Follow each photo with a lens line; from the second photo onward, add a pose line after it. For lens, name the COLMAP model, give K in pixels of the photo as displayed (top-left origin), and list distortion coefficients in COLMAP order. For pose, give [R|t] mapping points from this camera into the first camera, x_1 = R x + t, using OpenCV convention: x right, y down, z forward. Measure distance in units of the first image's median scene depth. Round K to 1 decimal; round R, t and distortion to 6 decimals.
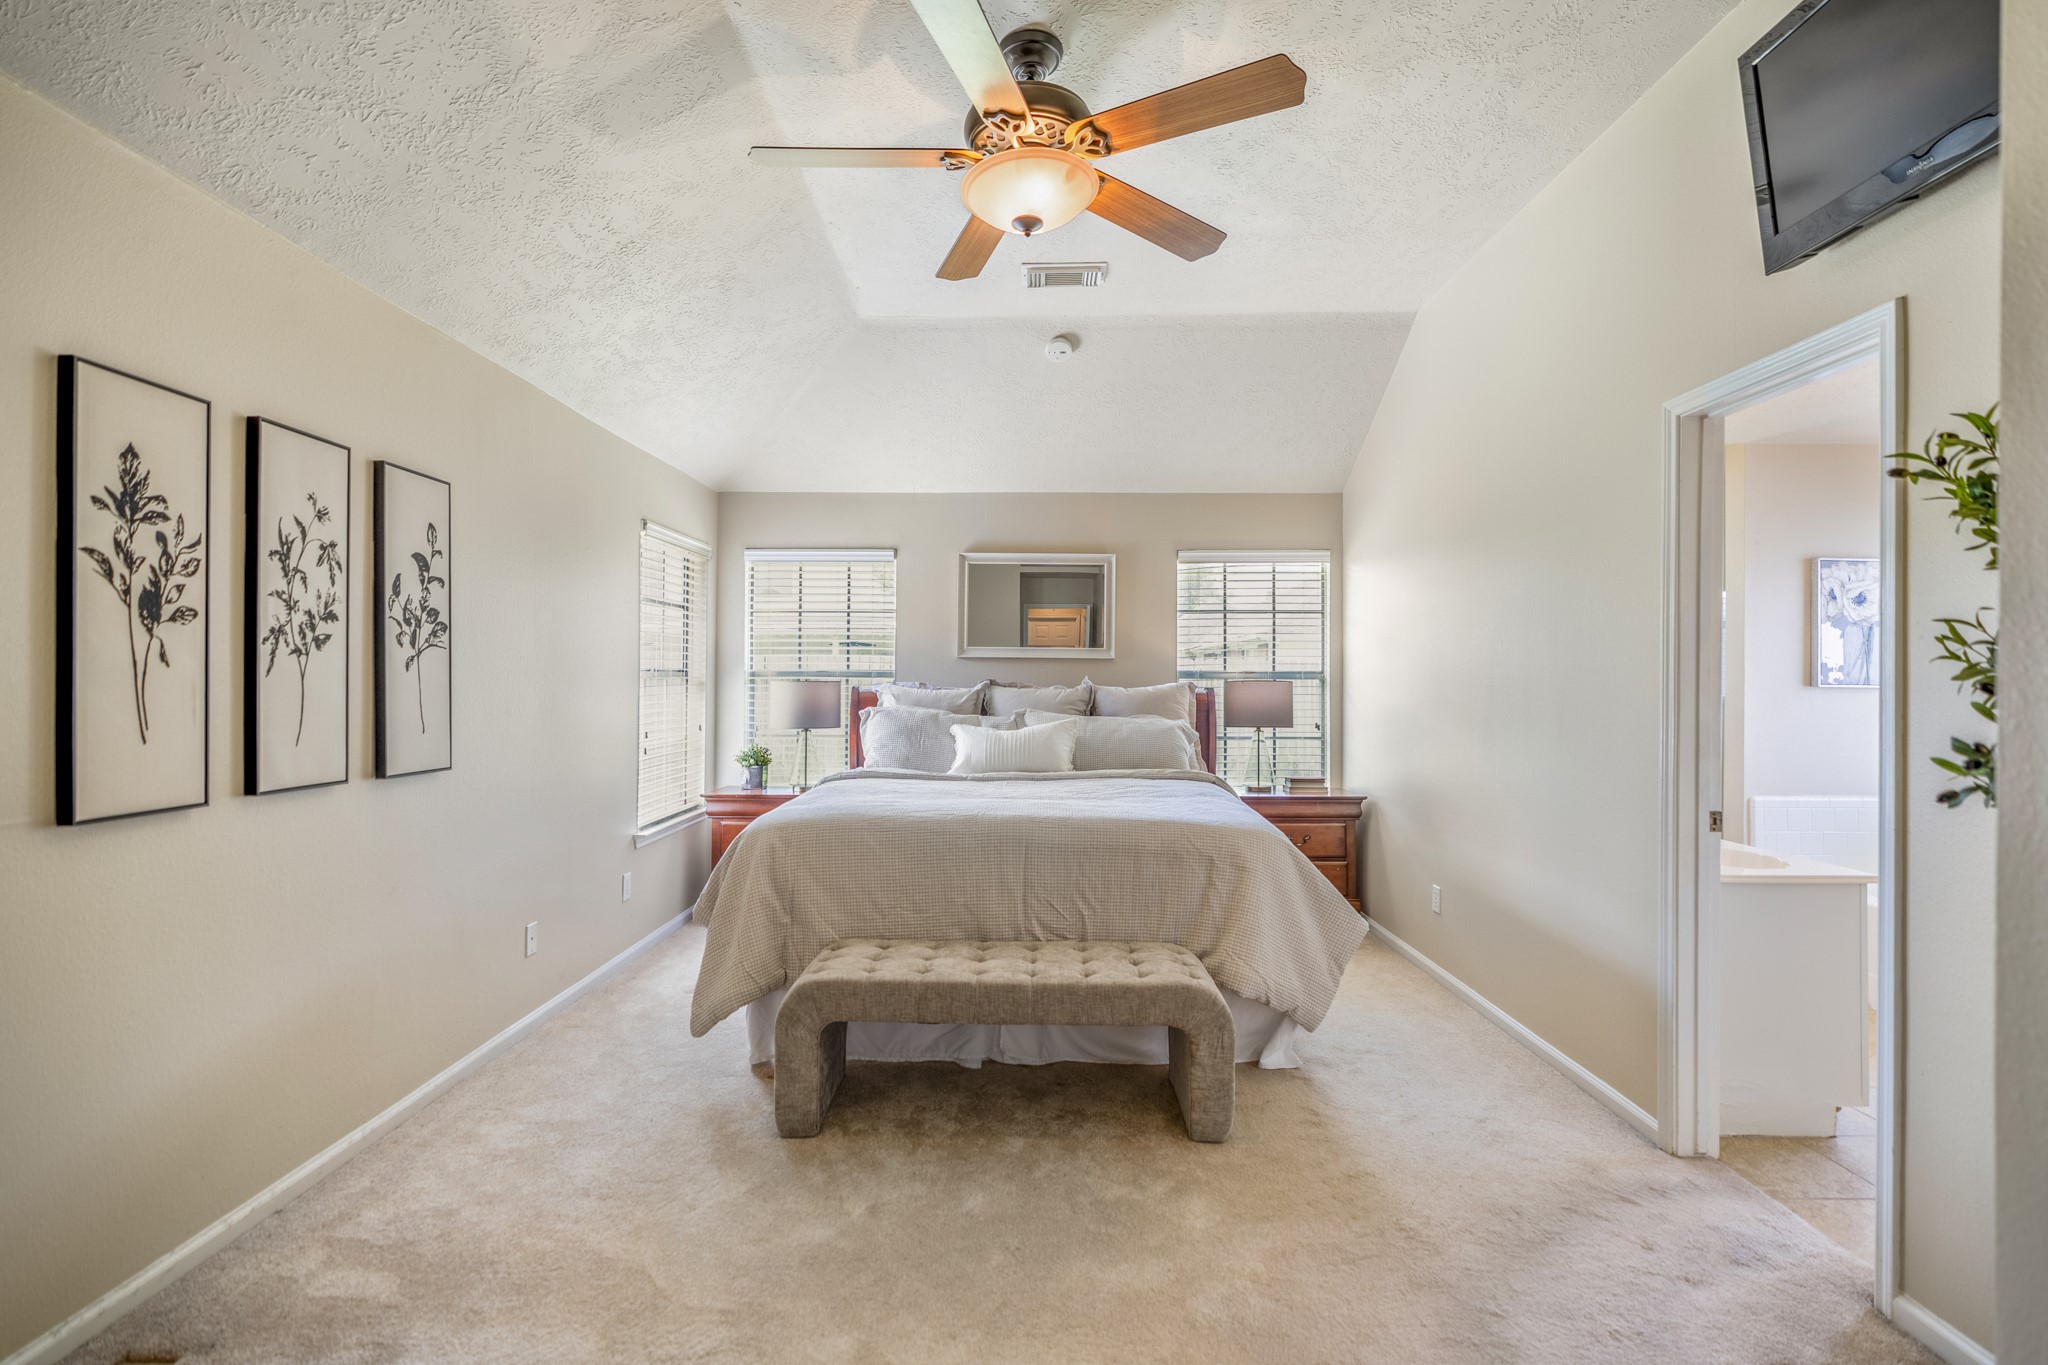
lens RADIAL K [[938.9, 0, 1033.1], [0, 938.9, 680.3], [0, 0, 1]] dist [-0.007540, 0.000943]
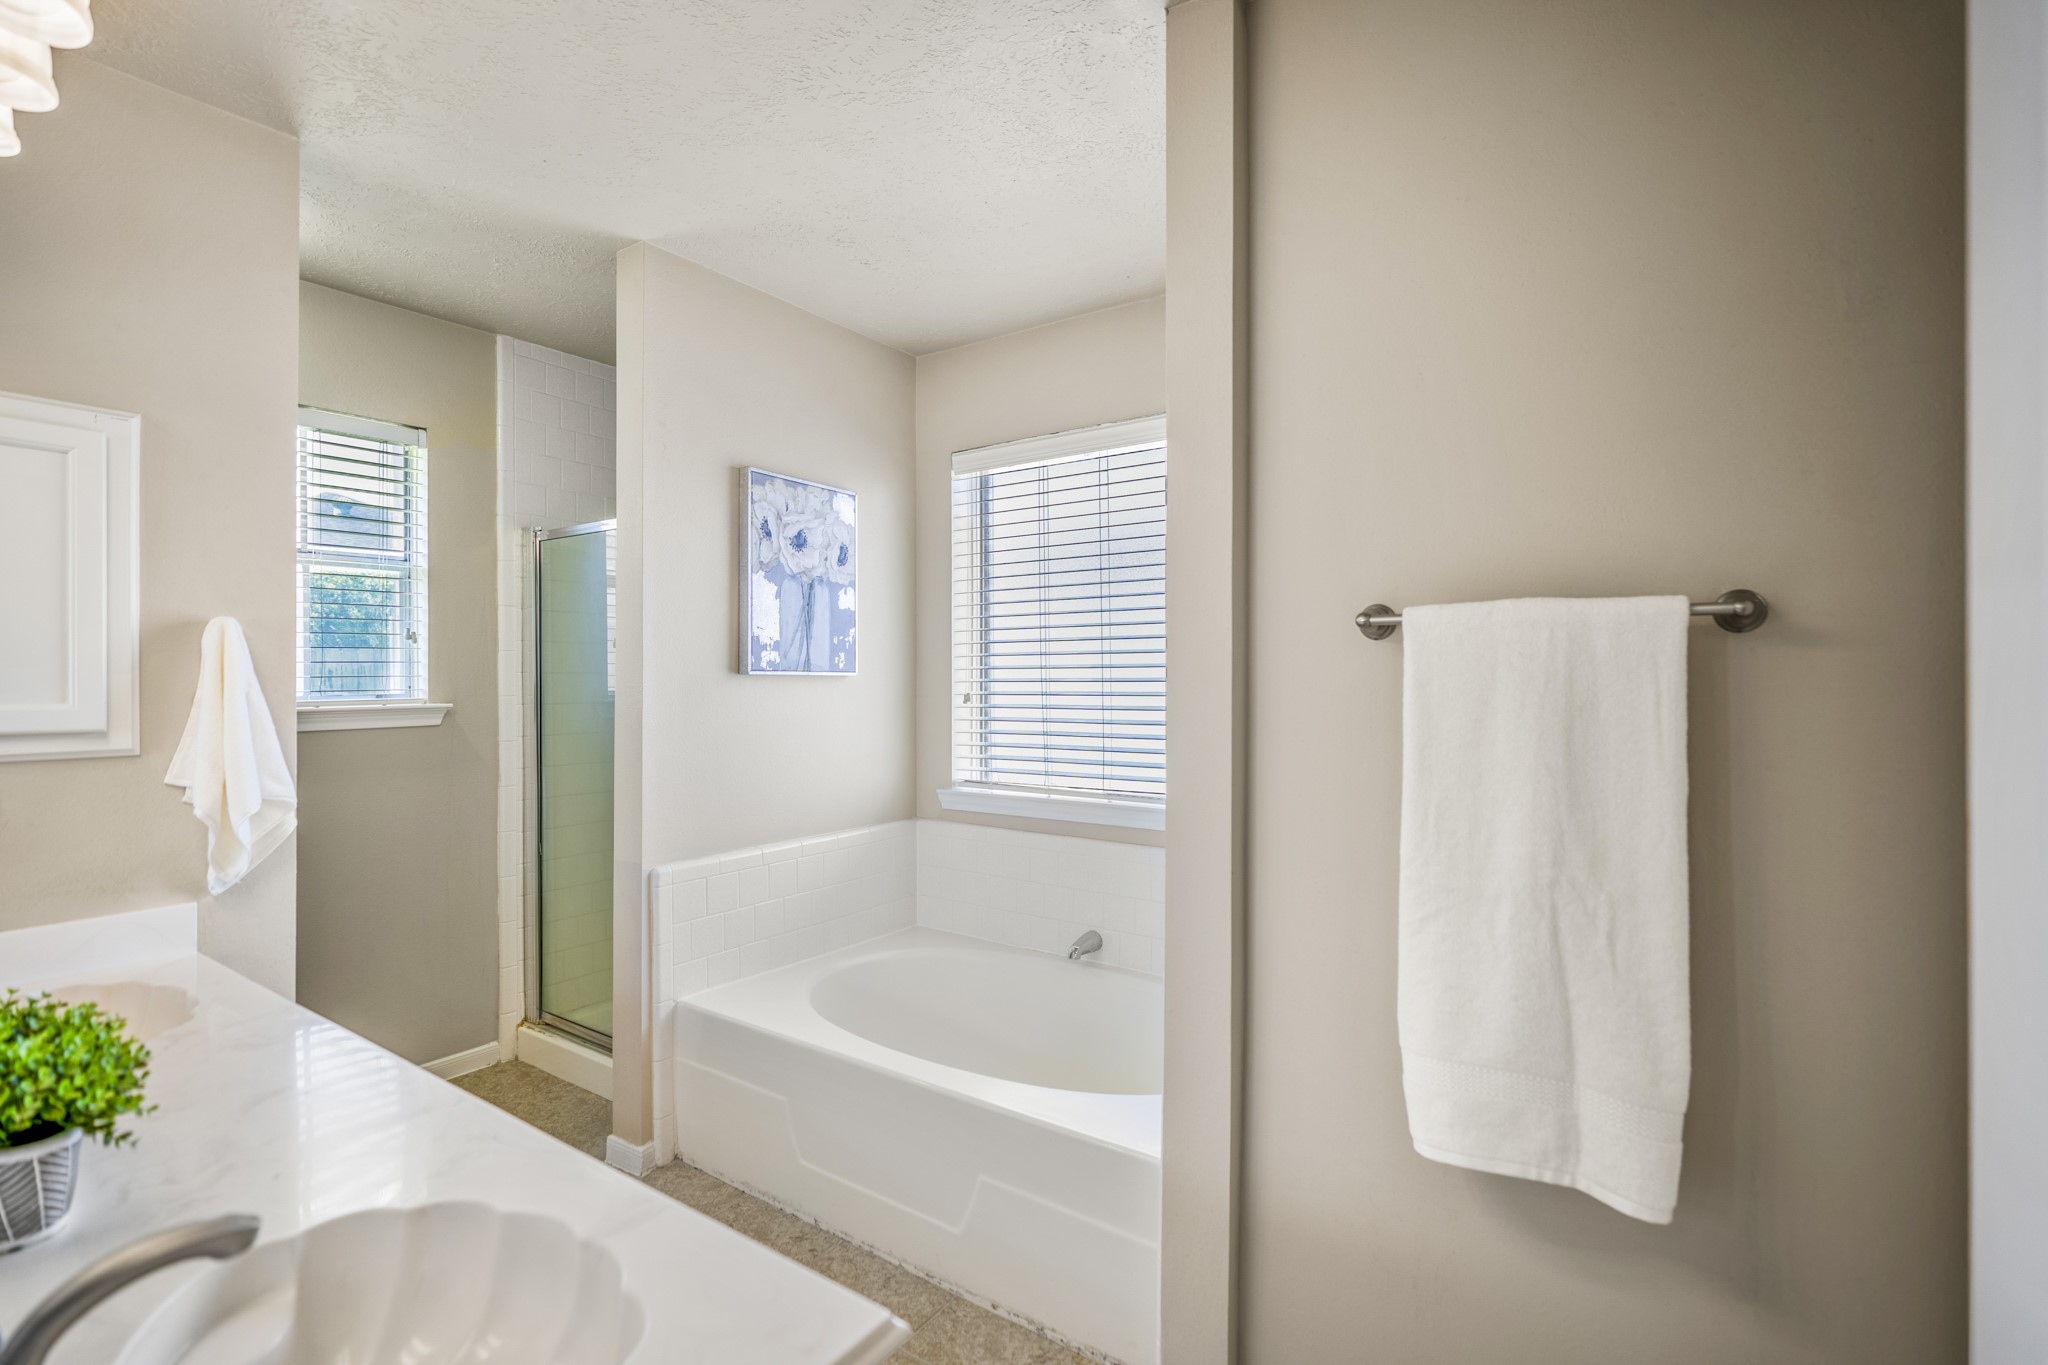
lens RADIAL K [[938.9, 0, 1003.3], [0, 938.9, 669.8], [0, 0, 1]] dist [-0.007540, 0.000943]
pose [[0.567821, 0.000776, 0.823152, 0.422888], [-0.001332, 0.999999, -0.000024, 0.003927], [-0.823151, -0.001083, 0.567821, 0.505832]]
